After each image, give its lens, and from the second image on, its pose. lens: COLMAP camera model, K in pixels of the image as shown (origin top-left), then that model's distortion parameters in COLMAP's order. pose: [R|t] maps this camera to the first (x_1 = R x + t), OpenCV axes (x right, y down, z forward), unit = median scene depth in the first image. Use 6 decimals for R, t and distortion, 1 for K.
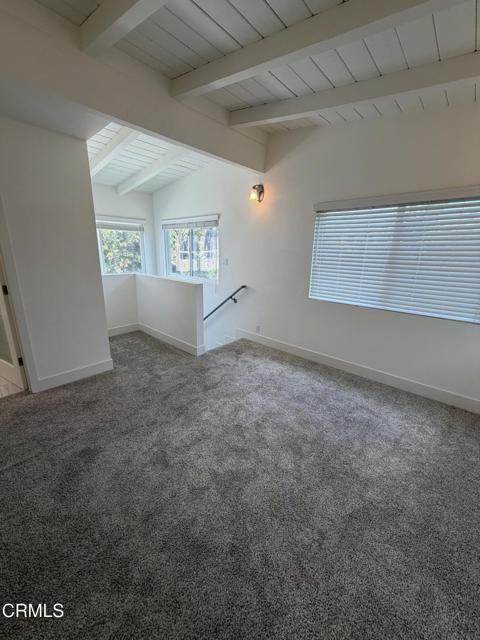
lens RADIAL K [[255.3, 0, 240.0], [0, 255.3, 318.2], [0, 0, 1]] dist [0.000332, 0.000286]
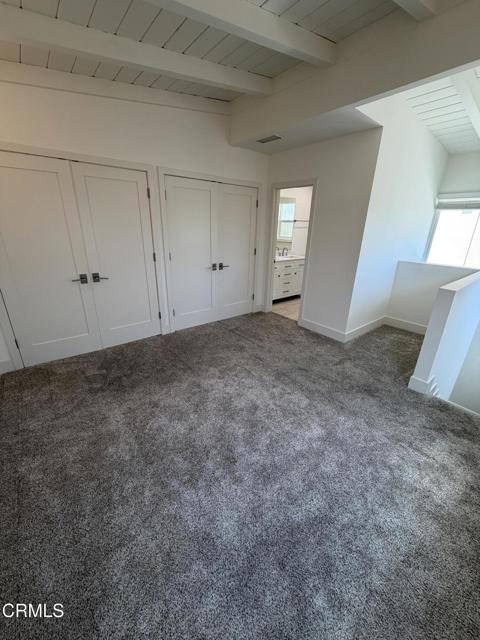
lens RADIAL K [[255.3, 0, 243.7], [0, 255.3, 321.3], [0, 0, 1]] dist [0.000332, 0.000286]
pose [[-0.161014, 0.323079, -0.932574, 0.612058], [-0.282829, 0.890169, 0.357220, -0.167425], [0.945559, 0.321277, -0.051954, 0.656455]]
